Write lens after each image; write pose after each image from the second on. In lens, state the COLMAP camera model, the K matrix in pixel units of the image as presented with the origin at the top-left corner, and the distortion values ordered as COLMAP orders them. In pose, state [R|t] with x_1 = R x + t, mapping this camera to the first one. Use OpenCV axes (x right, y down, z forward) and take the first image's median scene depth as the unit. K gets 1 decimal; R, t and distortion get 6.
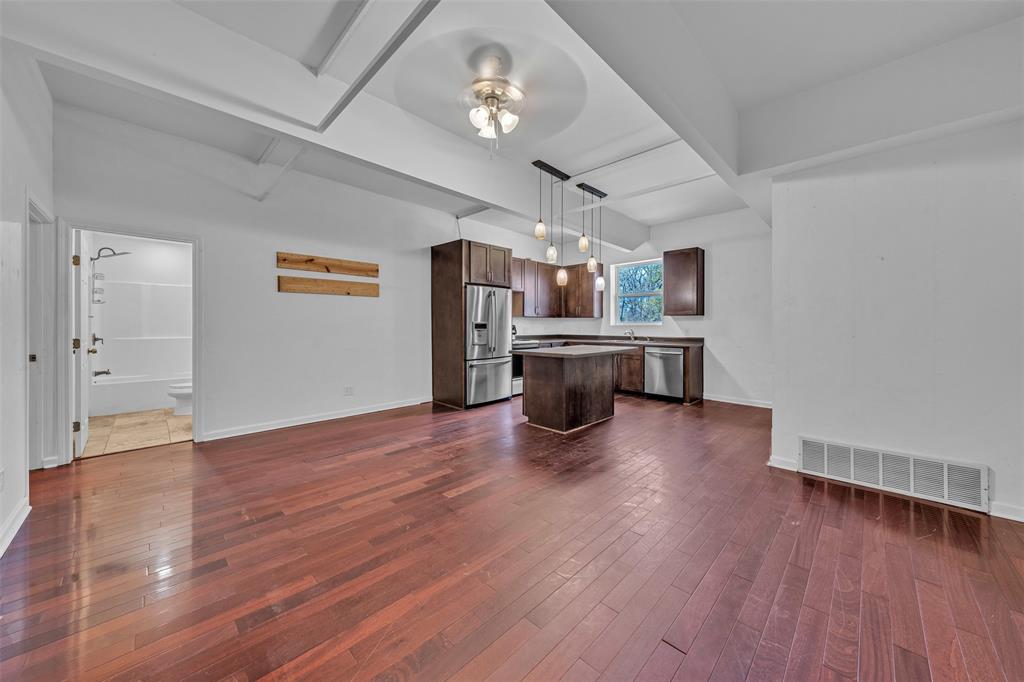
lens RADIAL K [[359.6, 0, 515.2], [0, 359.6, 325.3], [0, 0, 1]] dist [0.000457, 0.000062]
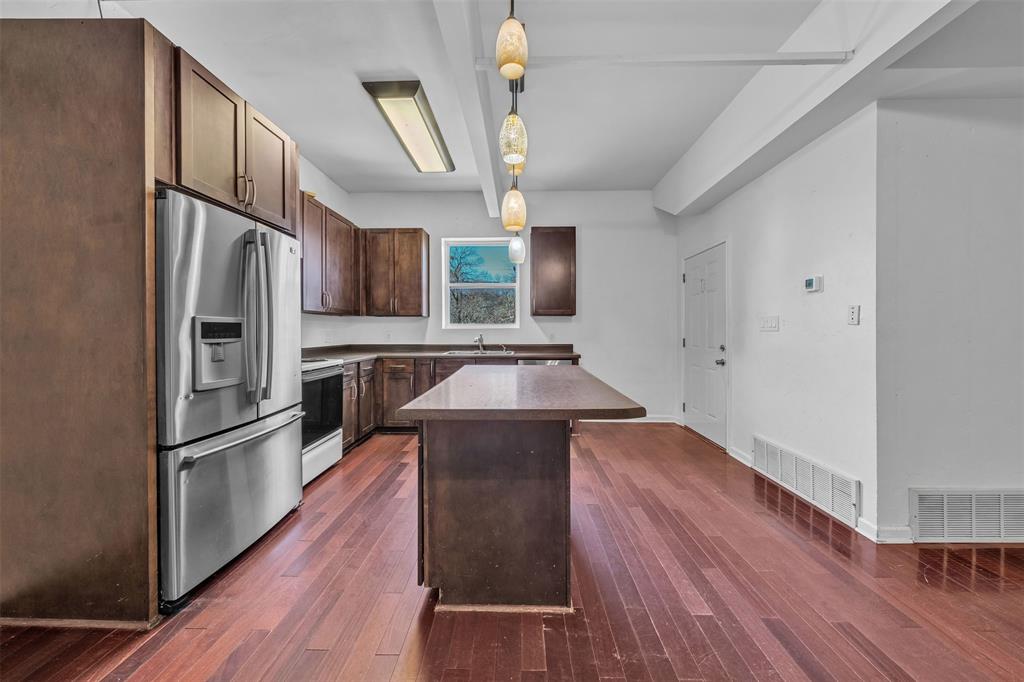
lens RADIAL K [[355.4, 0, 512.4], [0, 355.4, 330.1], [0, 0, 1]] dist [-0.001488, -0.000112]
pose [[0.726174, -0.003410, 0.687502, -0.117161], [0.002337, 0.999994, 0.002491, 0.001682], [-0.687507, -0.000202, 0.726178, 0.543416]]
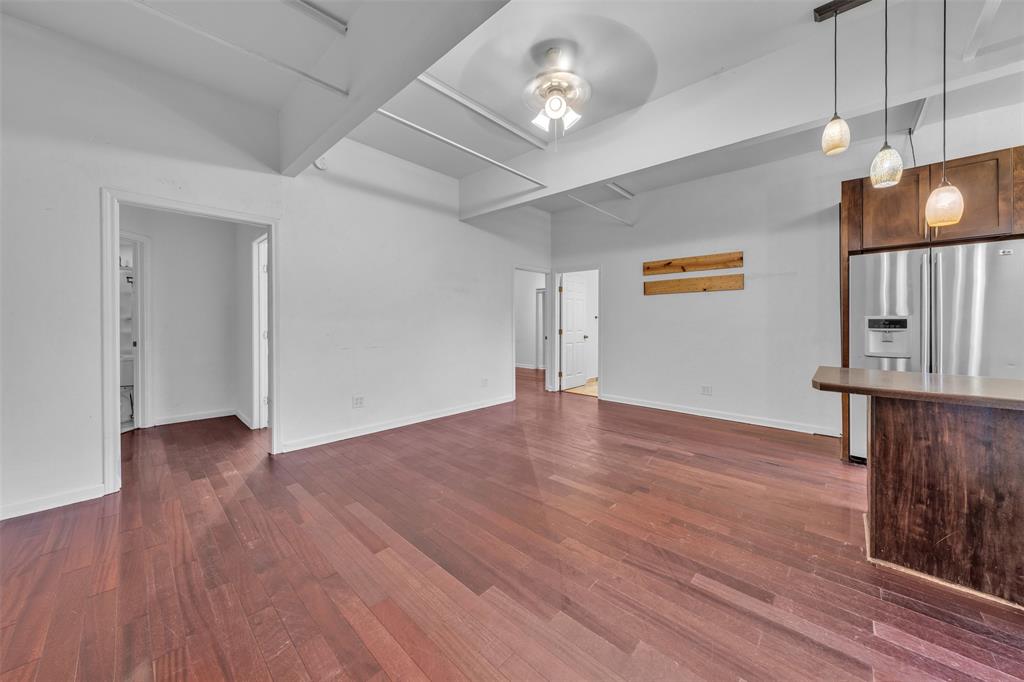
lens RADIAL K [[359.6, 0, 515.2], [0, 359.6, 325.3], [0, 0, 1]] dist [0.000457, 0.000062]
pose [[0.040123, 0.006443, -0.999174, 0.403910], [-0.000660, 0.999979, 0.006422, 0.001386], [0.999195, 0.000402, 0.040127, 0.377022]]
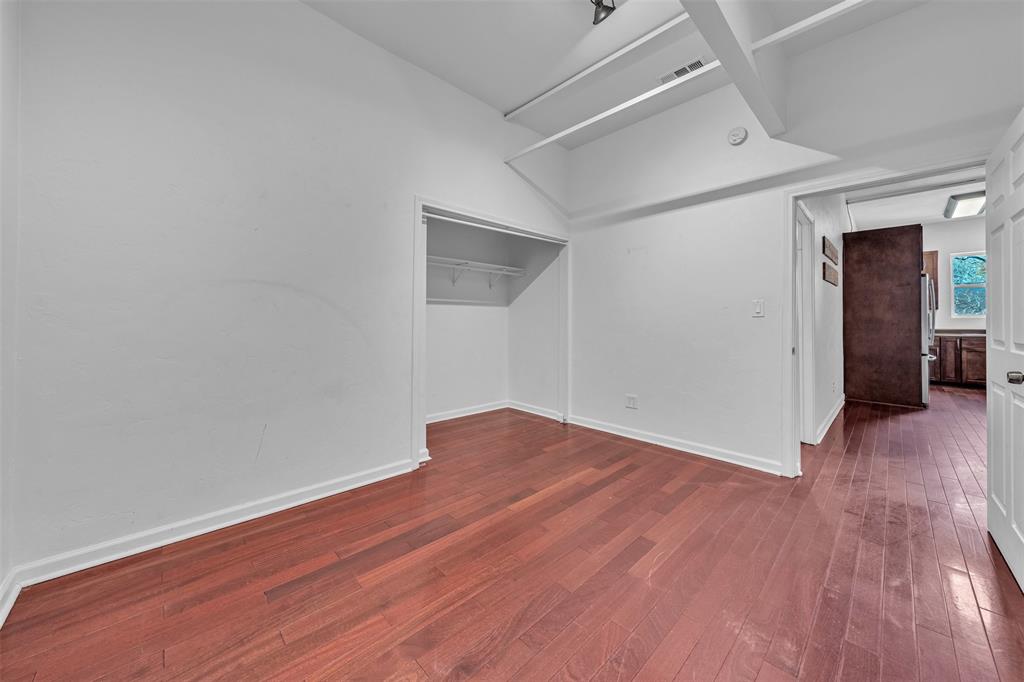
lens RADIAL K [[359.6, 0, 515.2], [0, 359.6, 325.3], [0, 0, 1]] dist [0.000457, 0.000062]
pose [[0.999580, -0.003708, -0.028724, -1.047507], [0.003909, 0.999968, 0.006941, 0.009744], [0.028698, -0.007050, 0.999563, 0.043725]]
